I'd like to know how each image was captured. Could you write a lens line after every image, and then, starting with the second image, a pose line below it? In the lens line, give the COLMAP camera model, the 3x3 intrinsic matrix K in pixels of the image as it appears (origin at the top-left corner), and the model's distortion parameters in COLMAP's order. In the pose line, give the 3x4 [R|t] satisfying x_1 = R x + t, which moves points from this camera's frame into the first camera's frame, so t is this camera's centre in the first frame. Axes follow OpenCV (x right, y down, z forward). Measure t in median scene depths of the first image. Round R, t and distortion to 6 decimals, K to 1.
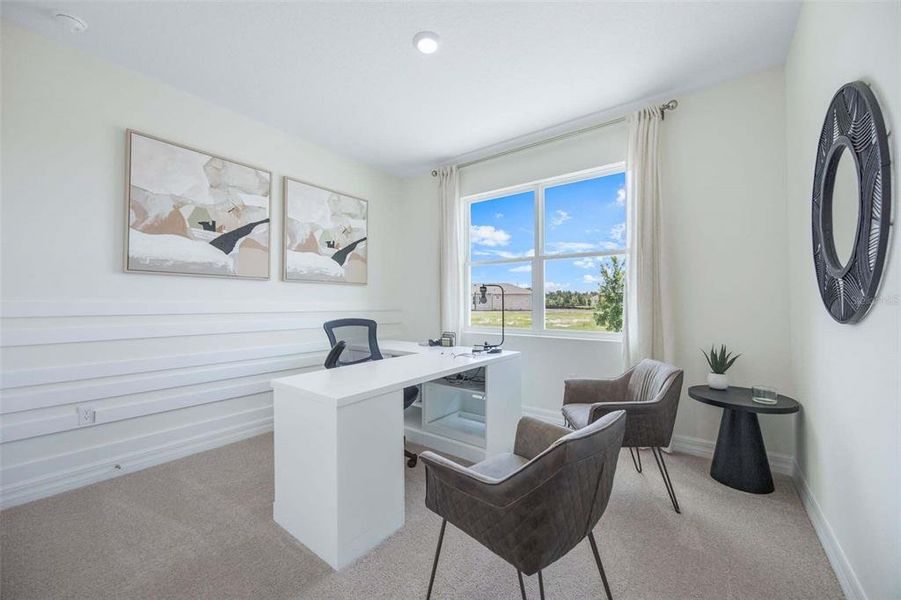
lens RADIAL K [[360.3, 0, 451.6], [0, 360.3, 300.0], [0, 0, 1]] dist [-0.001331, 0.000058]
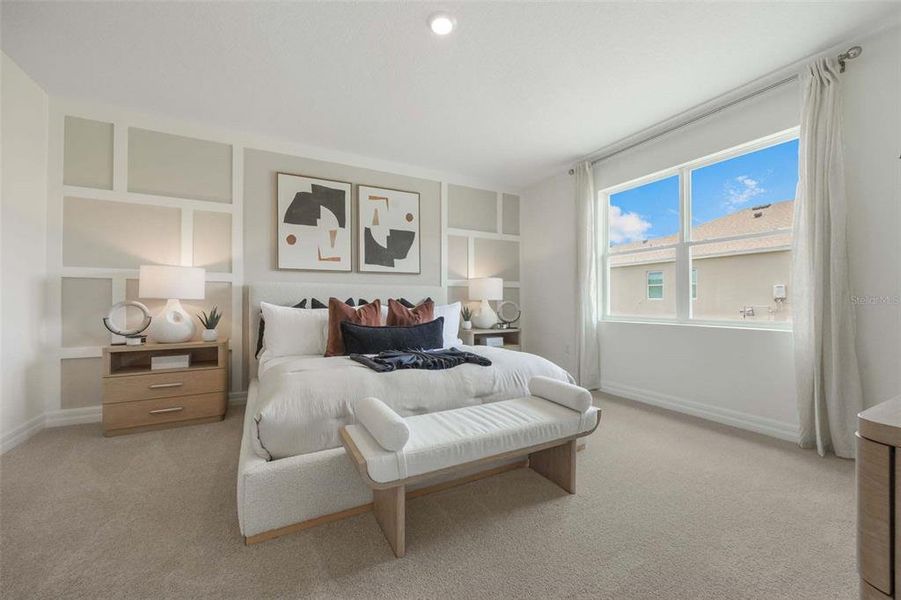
lens RADIAL K [[350.5, 0, 451.3], [0, 350.5, 297.0], [0, 0, 1]] dist [-0.000319, -0.000243]
pose [[0.902394, 0.000428, -0.430911, 0.087622], [0.003459, 0.999960, 0.008236, 0.007729], [0.430897, -0.008923, 0.902357, -0.092015]]
